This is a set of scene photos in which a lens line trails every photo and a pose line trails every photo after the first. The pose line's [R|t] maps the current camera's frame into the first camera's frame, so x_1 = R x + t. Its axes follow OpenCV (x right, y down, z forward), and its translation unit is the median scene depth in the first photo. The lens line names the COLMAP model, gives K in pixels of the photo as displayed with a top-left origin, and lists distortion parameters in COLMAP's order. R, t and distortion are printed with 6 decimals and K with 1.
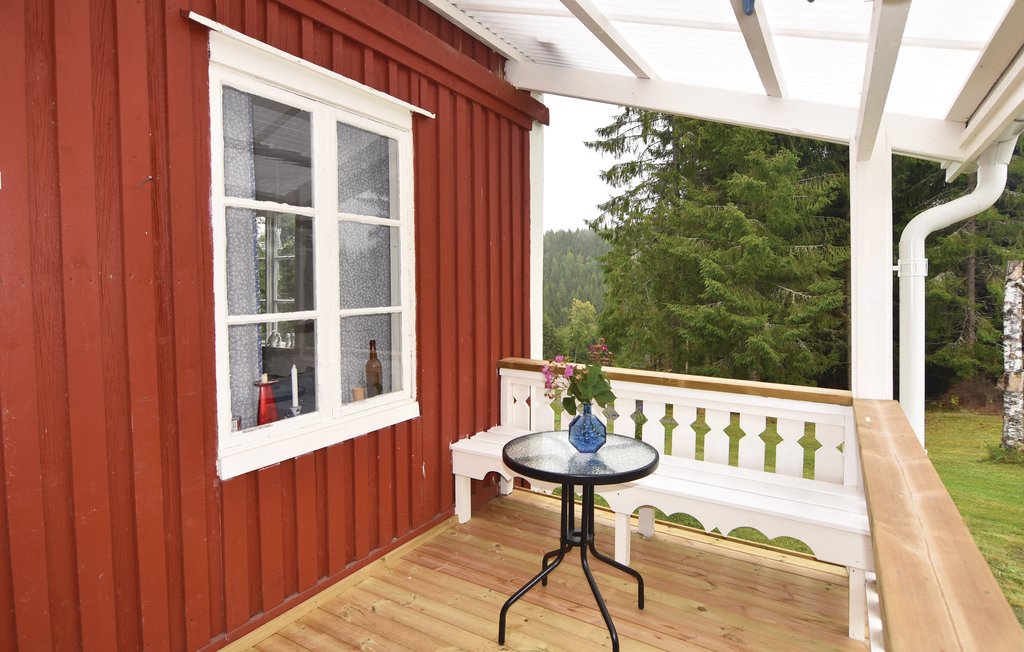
lens RADIAL K [[534.0, 0, 513.3], [0, 534.0, 311.7], [0, 0, 1]] dist [-0.019352, -0.000285]
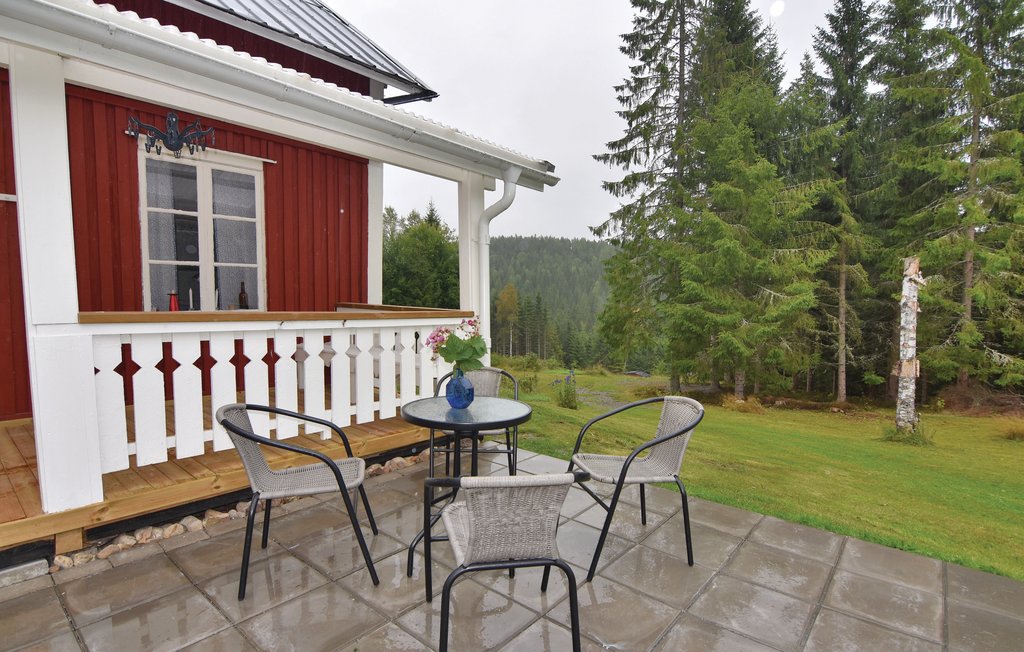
lens RADIAL K [[535.4, 0, 512.0], [0, 535.4, 326.0], [0, 0, 1]] dist [-0.001466, -0.000199]
pose [[0.986887, 0.024593, -0.159525, 0.191480], [-0.023531, 0.999687, 0.008542, 0.033021], [0.159686, -0.004676, 0.987157, -0.141594]]
